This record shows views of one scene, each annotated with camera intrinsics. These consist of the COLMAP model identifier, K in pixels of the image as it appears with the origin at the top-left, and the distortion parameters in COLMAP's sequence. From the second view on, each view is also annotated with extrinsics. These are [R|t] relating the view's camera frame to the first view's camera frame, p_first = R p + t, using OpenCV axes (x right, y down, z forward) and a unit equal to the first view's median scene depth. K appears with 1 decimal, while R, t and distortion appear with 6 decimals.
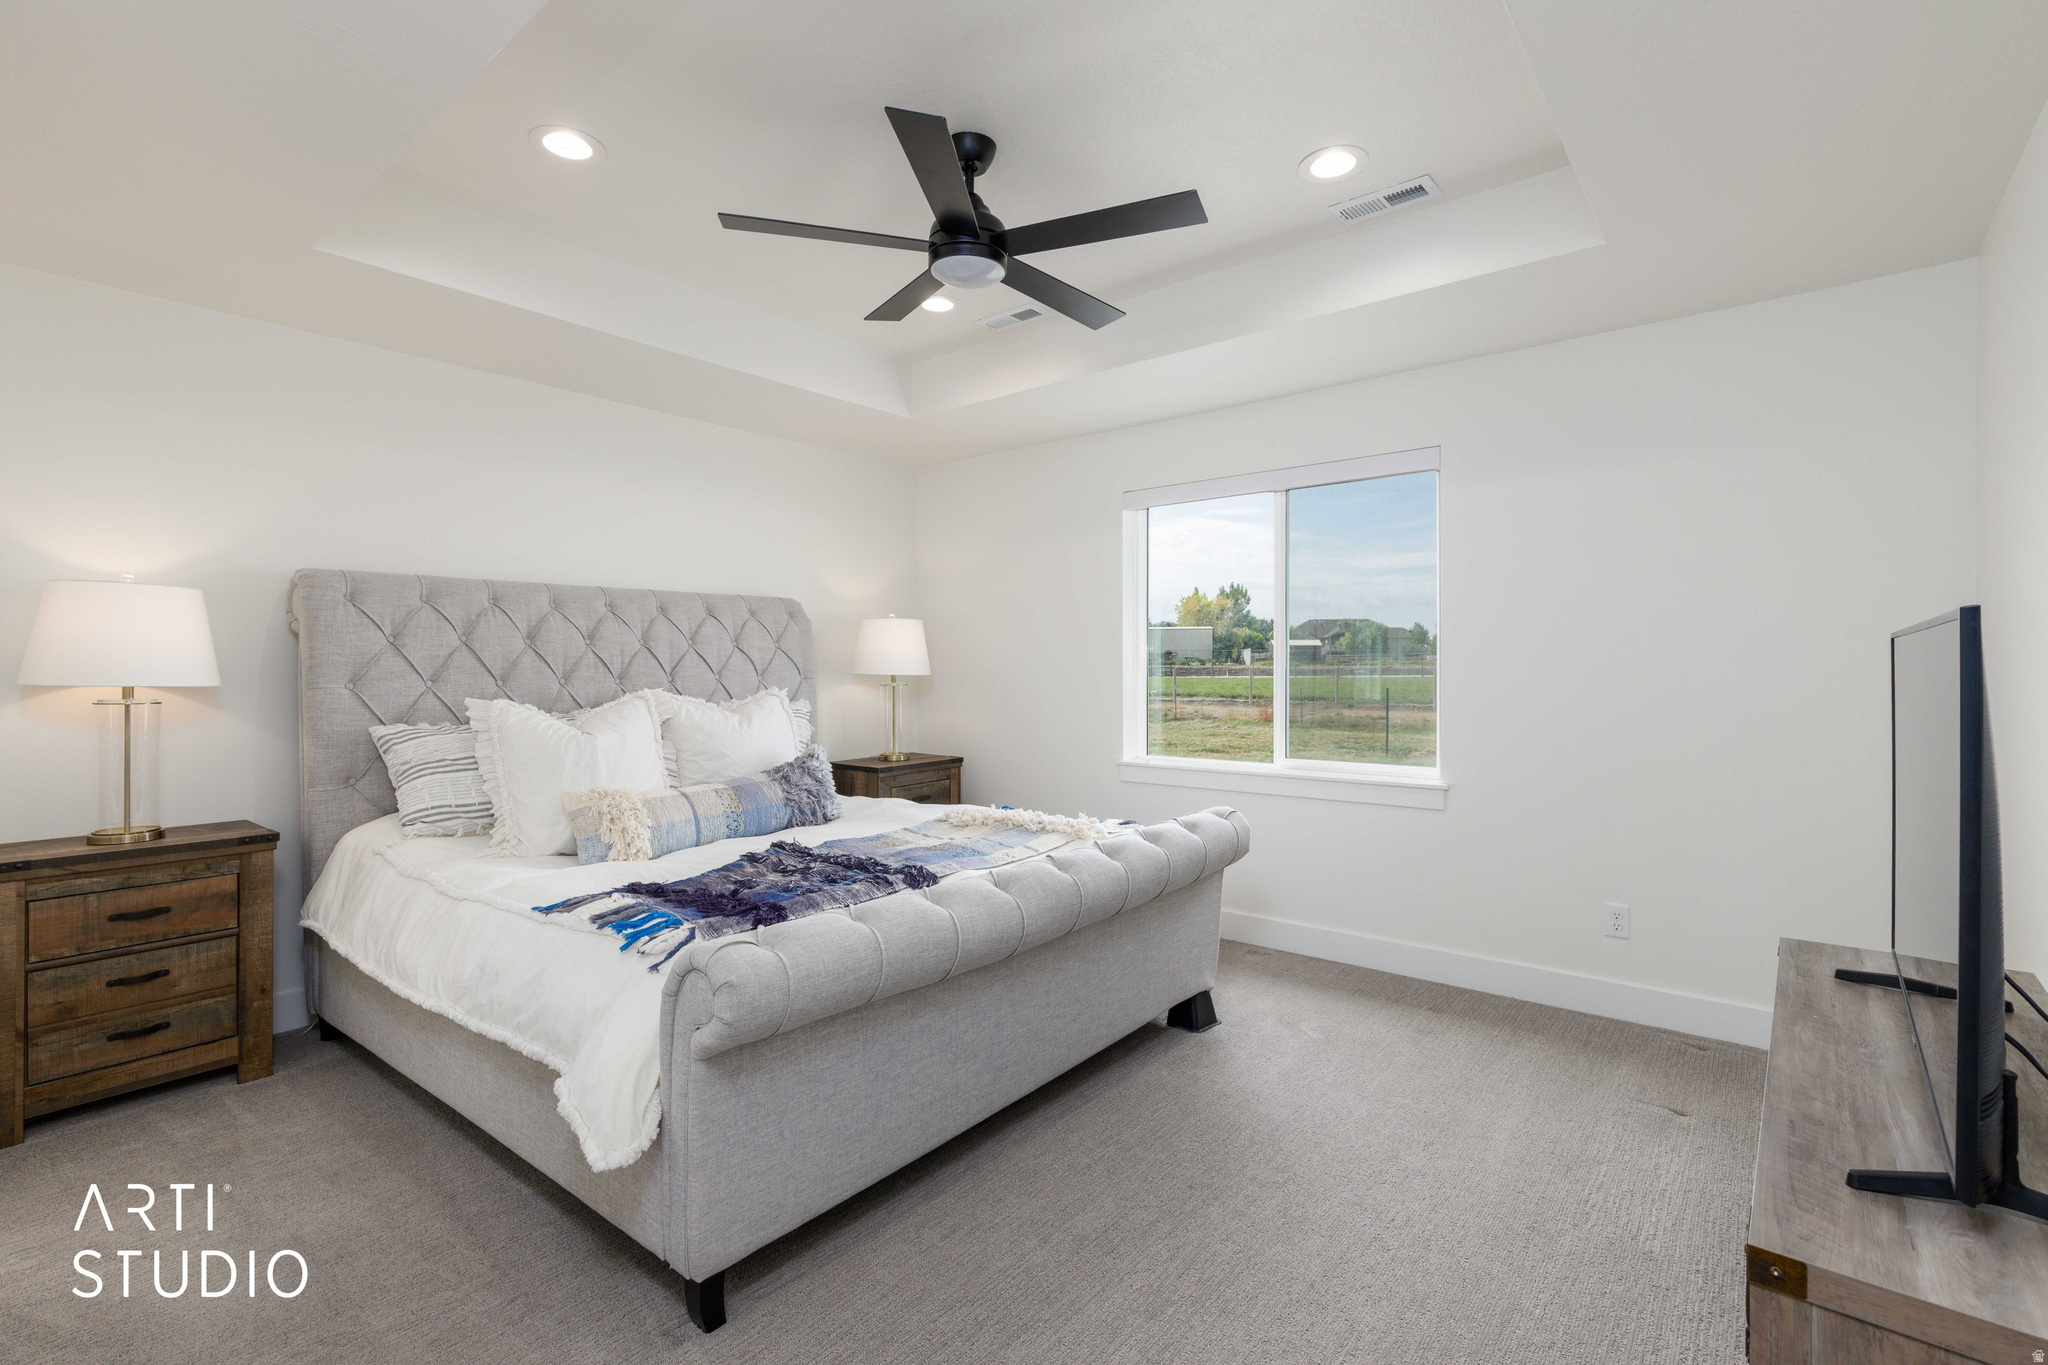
lens RADIAL K [[931.4, 0, 1031.6], [0, 931.4, 668.8], [0, 0, 1]] dist [0.002236, 0.000779]
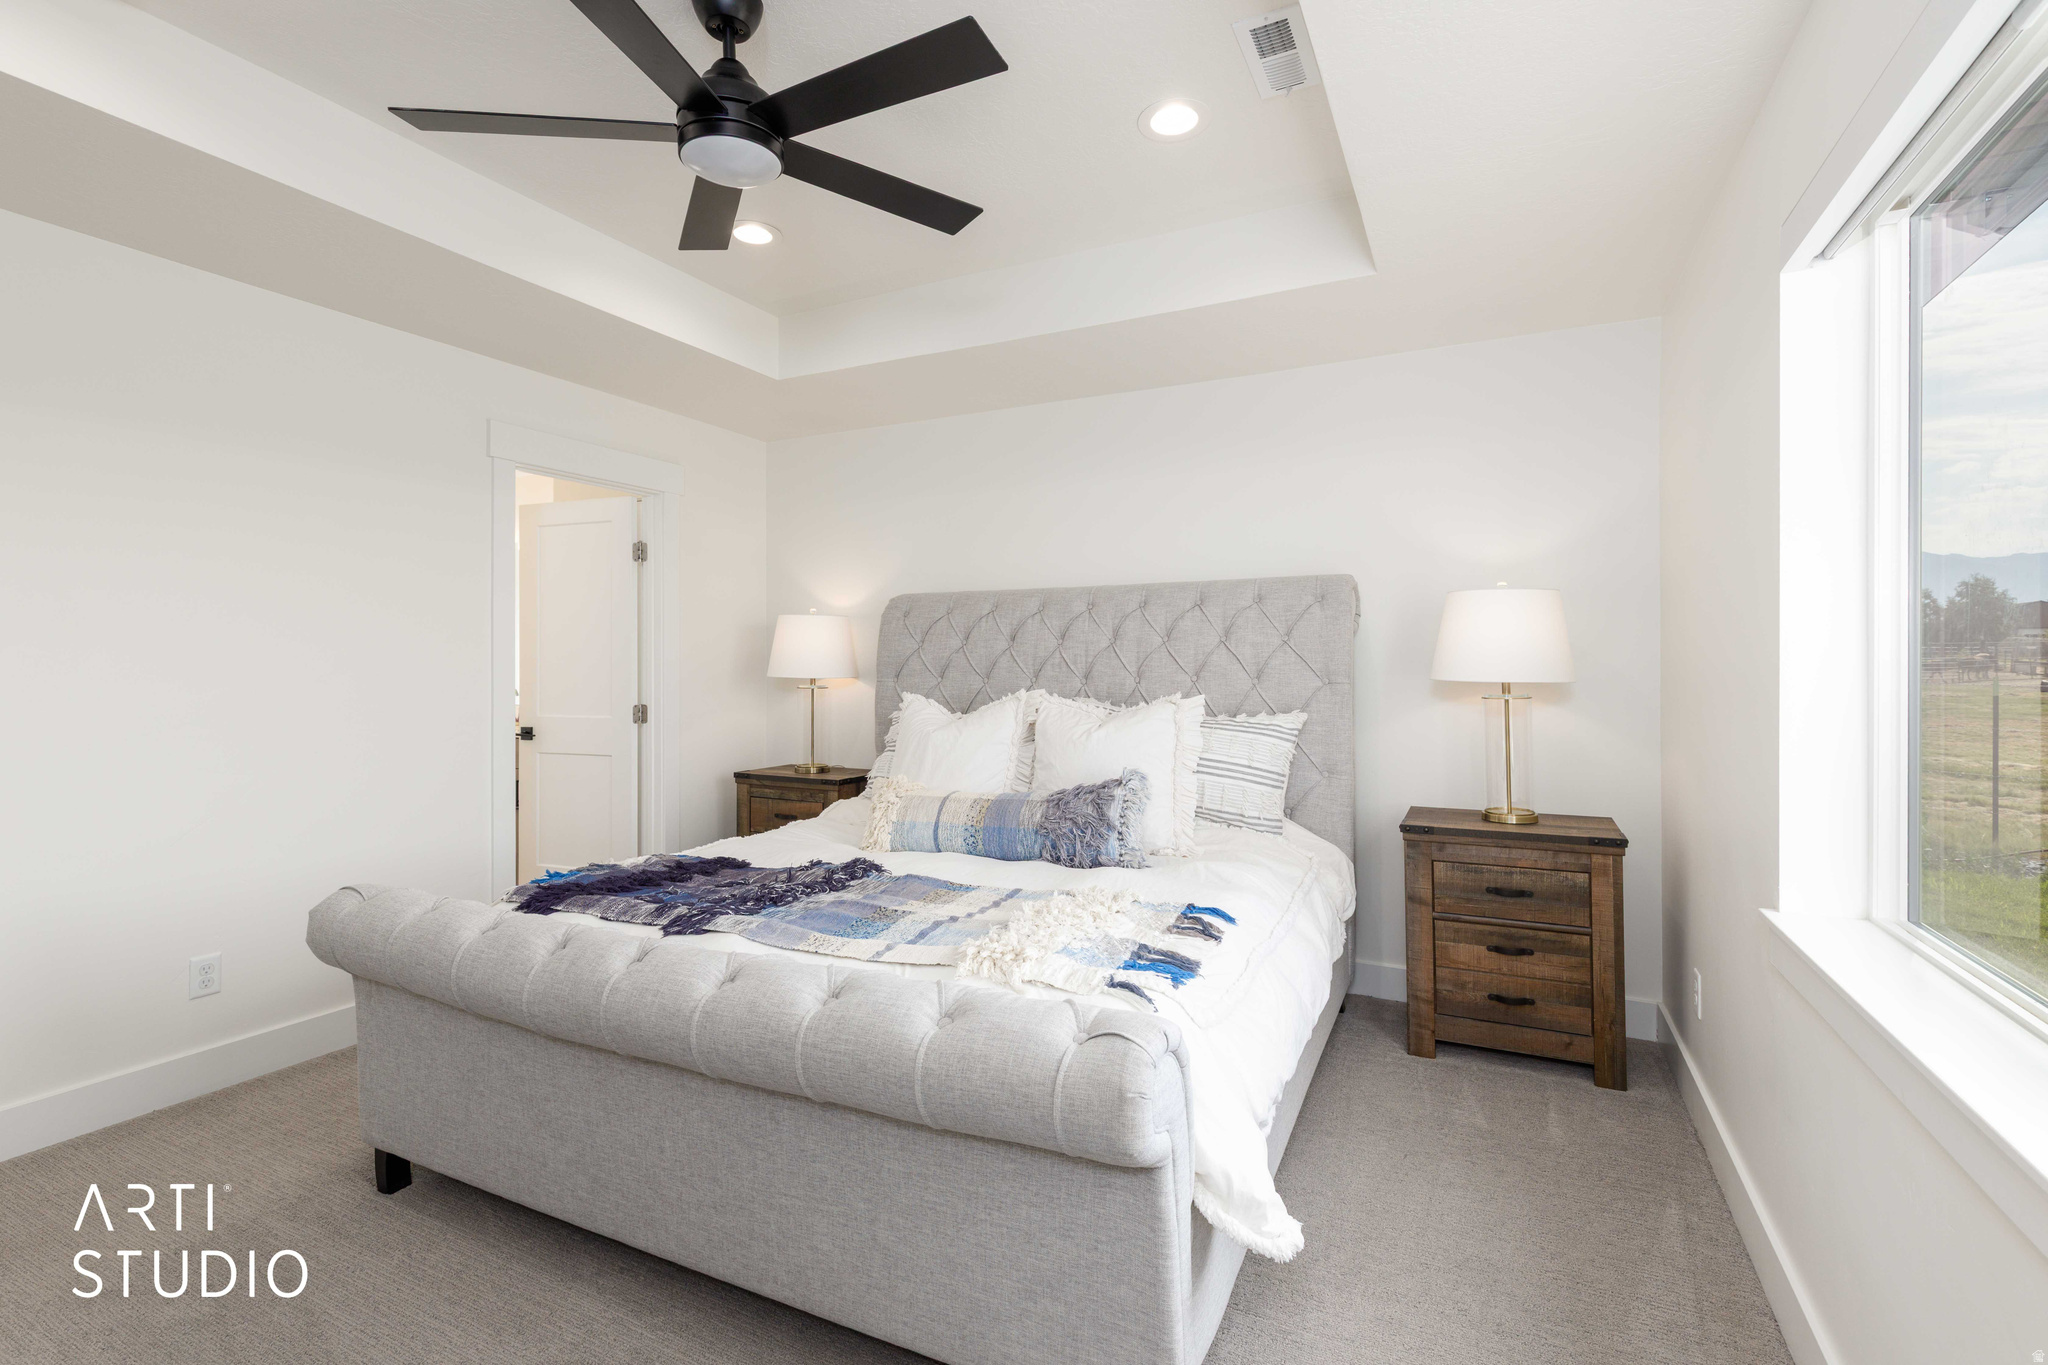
lens RADIAL K [[931.4, 0, 1029.2], [0, 931.4, 670.2], [0, 0, 1]] dist [0.002236, 0.000779]
pose [[0.221916, -0.000839, -0.975065, 0.484333], [-0.012085, 0.999920, -0.003611, 0.006303], [0.974991, 0.012585, 0.221888, 0.723724]]
